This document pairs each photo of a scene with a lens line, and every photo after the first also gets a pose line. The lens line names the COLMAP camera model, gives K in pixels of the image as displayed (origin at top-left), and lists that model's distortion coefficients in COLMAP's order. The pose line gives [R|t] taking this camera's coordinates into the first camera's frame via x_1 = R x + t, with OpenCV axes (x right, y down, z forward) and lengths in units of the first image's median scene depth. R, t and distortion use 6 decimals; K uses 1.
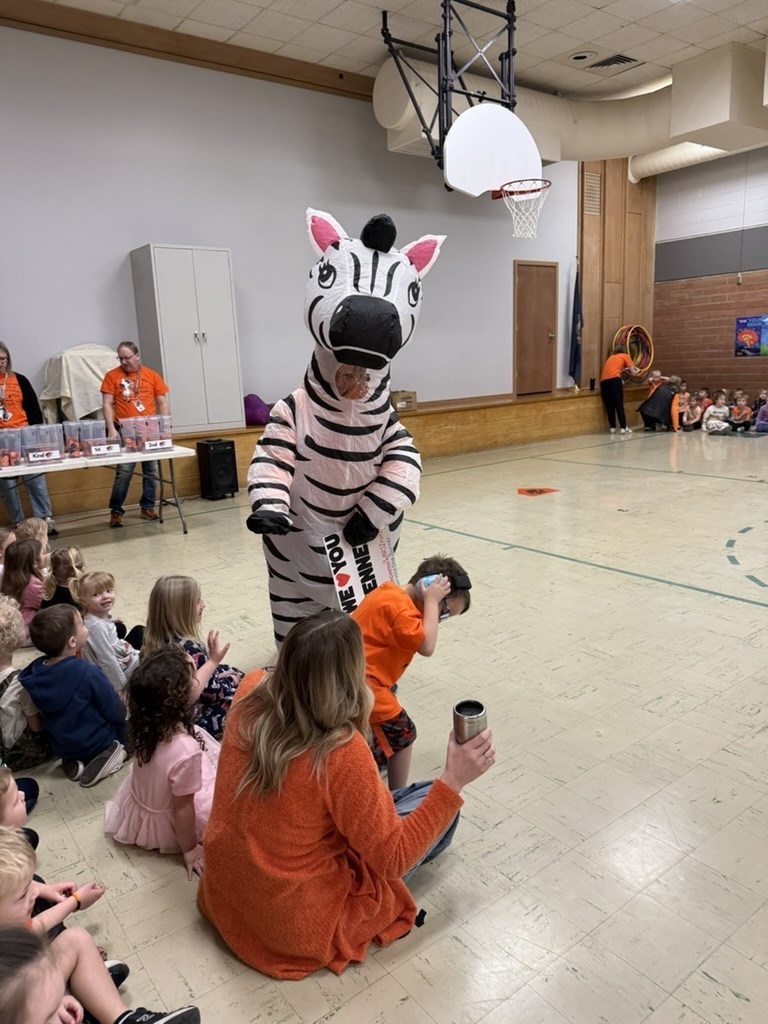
lens RADIAL K [[724.9, 0, 384.0], [0, 724.9, 512.0], [0, 0, 1]] dist [0.065545, -0.000576]
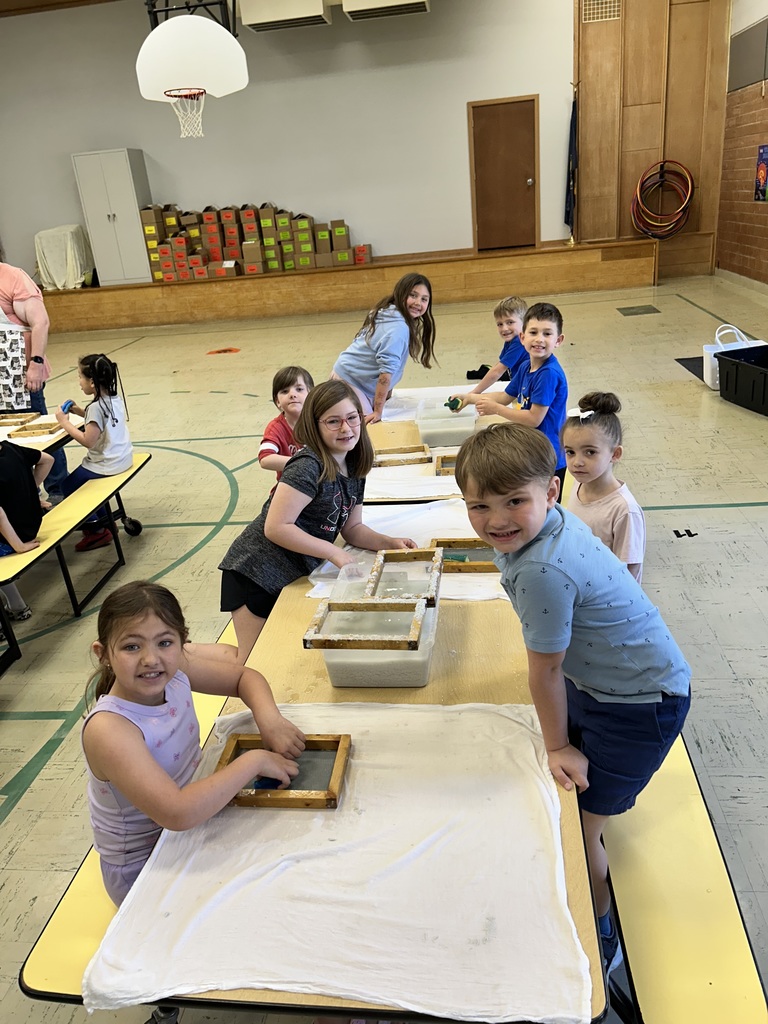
lens RADIAL K [[765.5, 0, 384.0], [0, 765.5, 512.0], [0, 0, 1]] dist [0.025769, 0.000486]
pose [[0.717375, 0.244893, -0.652227, 0.866777], [-0.086429, 0.960235, 0.265480, -0.088132], [0.691305, -0.134077, 0.710014, 0.139904]]
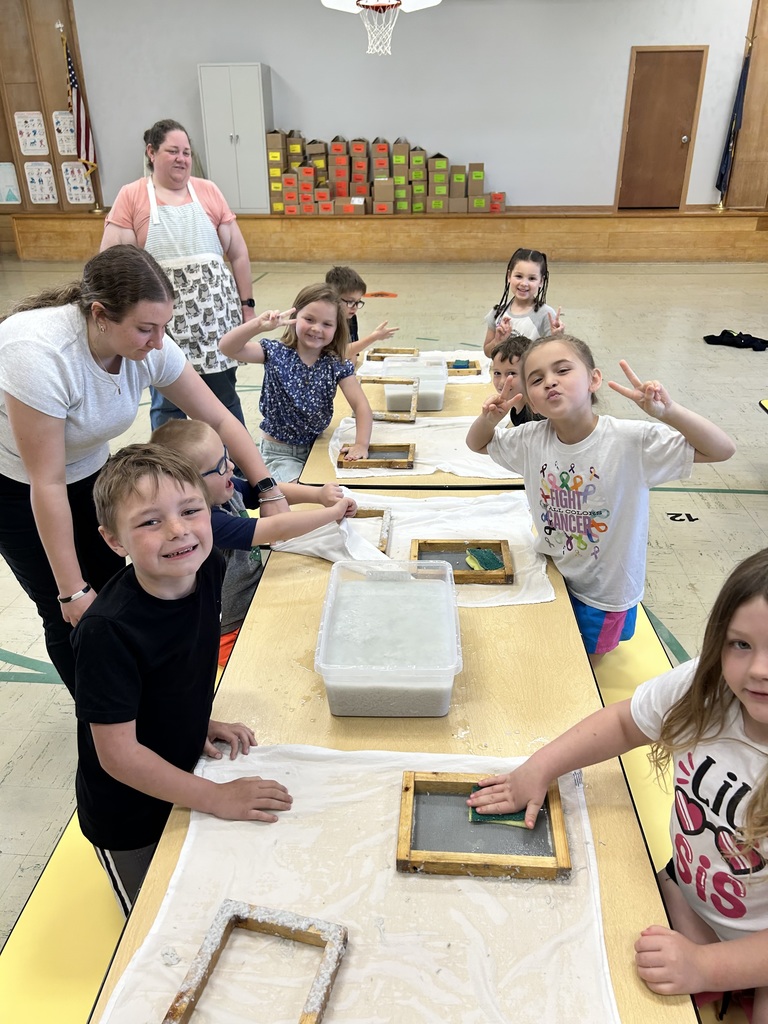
lens RADIAL K [[782.5, 0, 384.0], [0, 782.5, 512.0], [0, 0, 1]] dist [0.013470, 0.004239]
pose [[0.735179, 0.319409, -0.597905, 0.696460], [-0.163599, 0.939561, 0.300767, -0.050782], [0.657836, -0.123301, 0.743000, 0.019162]]
